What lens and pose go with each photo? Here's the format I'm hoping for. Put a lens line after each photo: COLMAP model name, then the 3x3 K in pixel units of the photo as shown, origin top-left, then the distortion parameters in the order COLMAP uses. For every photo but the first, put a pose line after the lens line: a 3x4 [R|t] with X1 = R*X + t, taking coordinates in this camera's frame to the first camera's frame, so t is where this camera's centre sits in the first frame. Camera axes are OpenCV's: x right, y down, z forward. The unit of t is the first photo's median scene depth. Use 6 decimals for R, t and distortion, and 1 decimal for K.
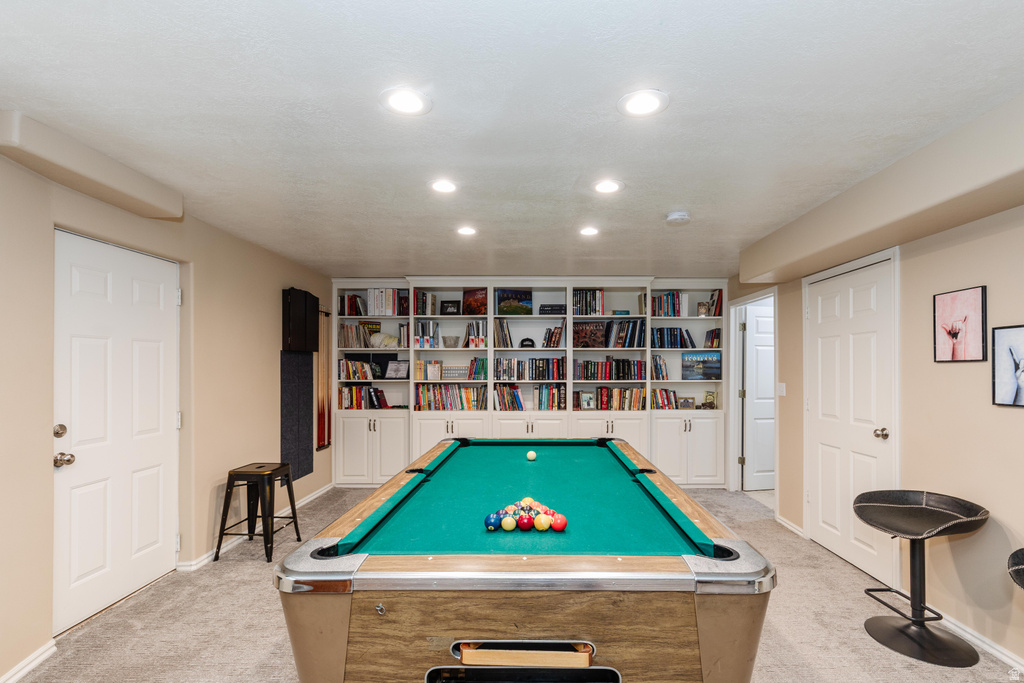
lens RADIAL K [[472.1, 0, 540.7], [0, 472.1, 372.5], [0, 0, 1]] dist [0.013709, -0.002504]
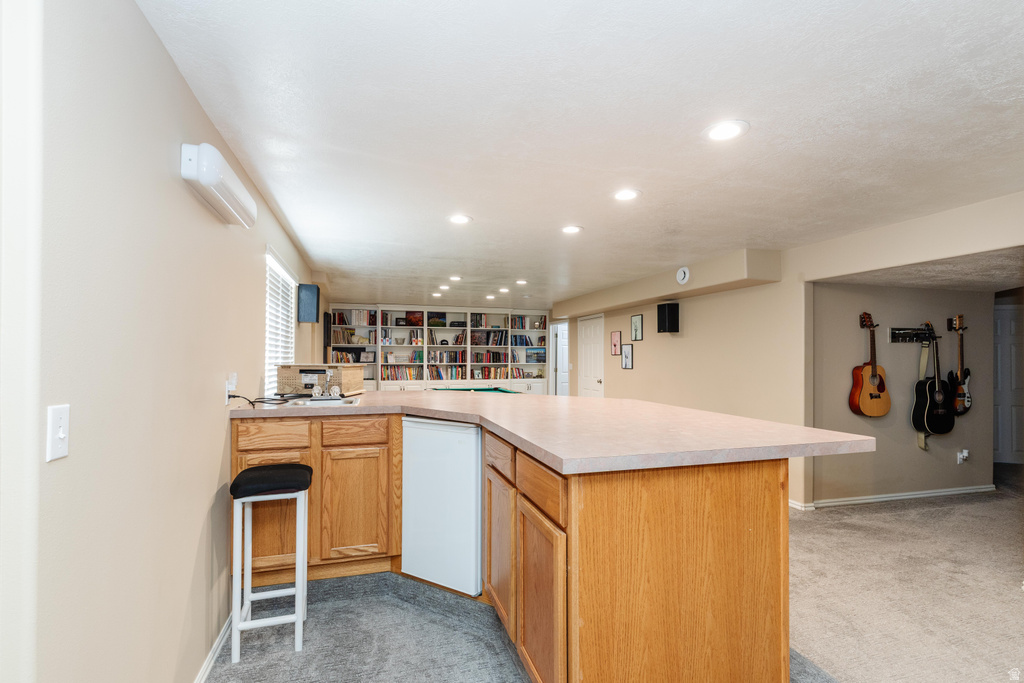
lens RADIAL K [[472.1, 0, 510.9], [0, 472.1, 347.2], [0, 0, 1]] dist [0.013709, -0.002504]
pose [[0.960318, 0.008455, 0.278780, -0.287735], [-0.000284, 0.999570, -0.029337, 0.008162], [-0.278908, 0.028093, 0.959907, -0.799736]]
